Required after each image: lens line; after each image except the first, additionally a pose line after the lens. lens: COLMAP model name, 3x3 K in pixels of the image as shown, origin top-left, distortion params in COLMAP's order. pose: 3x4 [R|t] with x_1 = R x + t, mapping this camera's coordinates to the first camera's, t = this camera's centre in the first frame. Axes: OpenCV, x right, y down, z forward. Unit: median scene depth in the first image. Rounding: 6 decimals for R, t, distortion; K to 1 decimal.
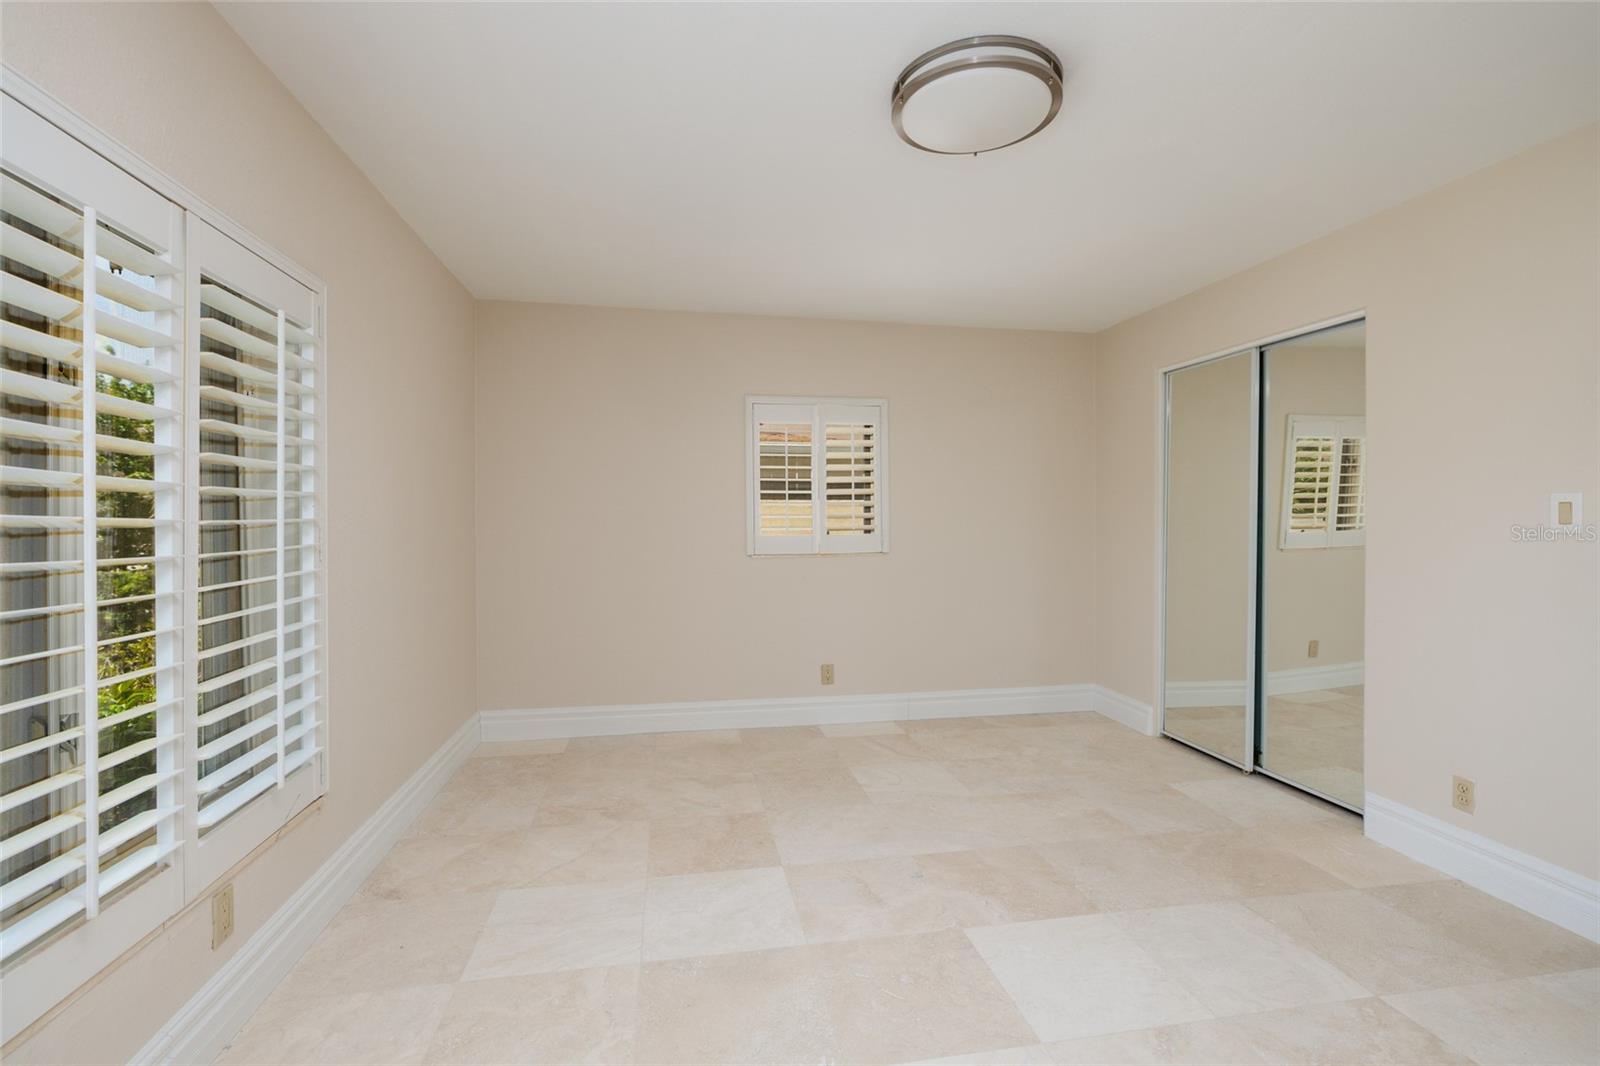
lens RADIAL K [[703.3, 0, 801.8], [0, 703.3, 526.0], [0, 0, 1]] dist [-0.004492, 0.000259]
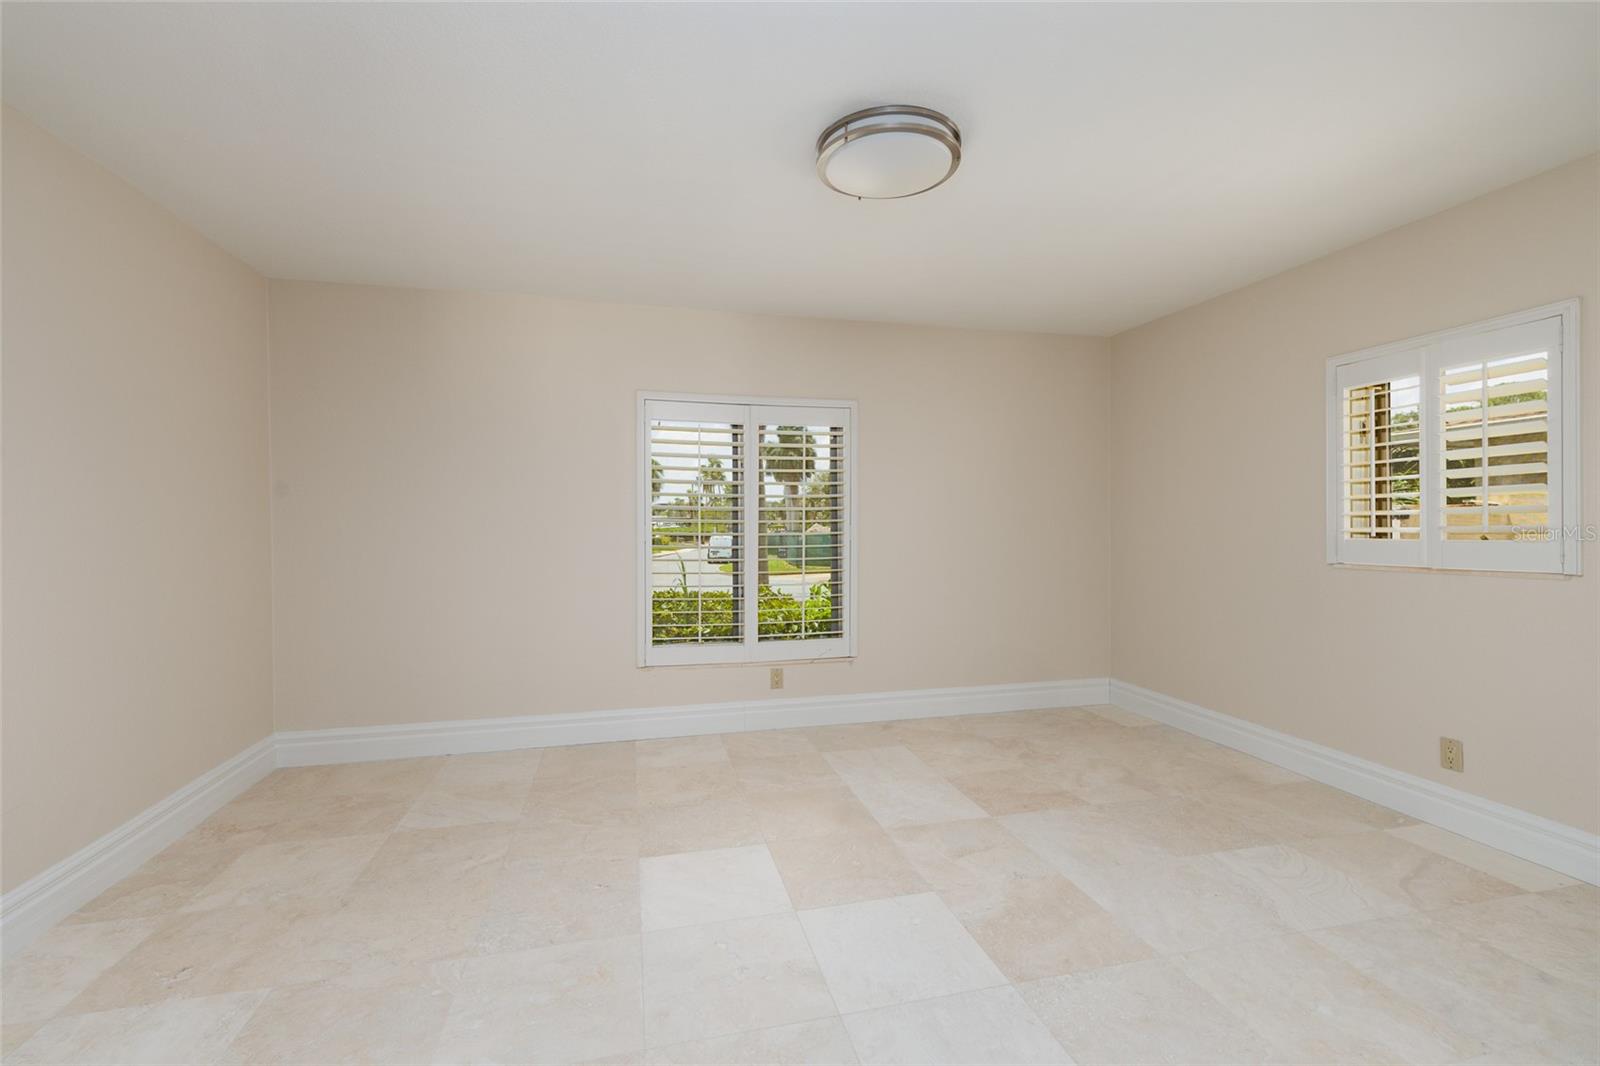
lens RADIAL K [[702.3, 0, 804.0], [0, 702.3, 529.1], [0, 0, 1]] dist [0.003364, -0.000679]
pose [[0.061190, 0.010025, -0.998076, 0.969896], [-0.002685, 0.999948, 0.009879, -0.004046], [0.998123, 0.002076, 0.061214, 0.537734]]
